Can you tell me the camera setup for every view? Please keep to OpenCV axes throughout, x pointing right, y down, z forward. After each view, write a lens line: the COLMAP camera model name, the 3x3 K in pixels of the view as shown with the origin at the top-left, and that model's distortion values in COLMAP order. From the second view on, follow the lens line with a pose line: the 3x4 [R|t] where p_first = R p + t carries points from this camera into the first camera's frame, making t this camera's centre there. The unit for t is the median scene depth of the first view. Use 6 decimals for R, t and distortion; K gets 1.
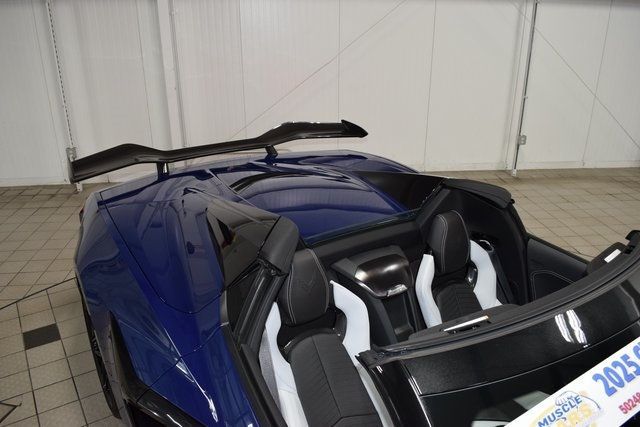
lens RADIAL K [[481.6, 0, 320.0], [0, 481.6, 213.5], [0, 0, 1]] dist [-0.080832, 0.000973]
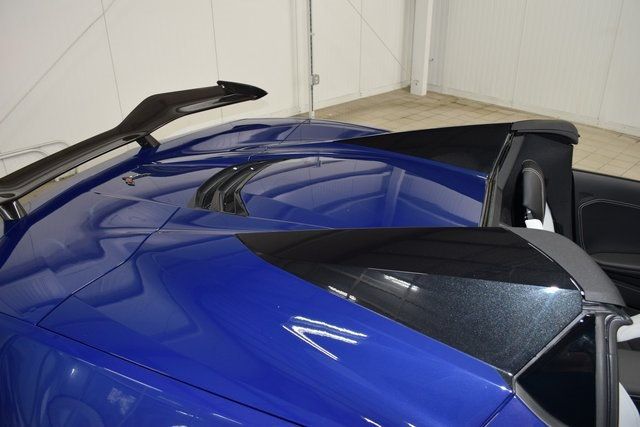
lens RADIAL K [[481.6, 0, 320.0], [0, 481.6, 213.5], [0, 0, 1]] dist [-0.080832, 0.000973]
pose [[0.798566, -0.287784, 0.528651, -0.272659], [0.239802, 0.957695, 0.159107, -0.078434], [-0.552075, -0.000286, 0.833794, 0.301666]]
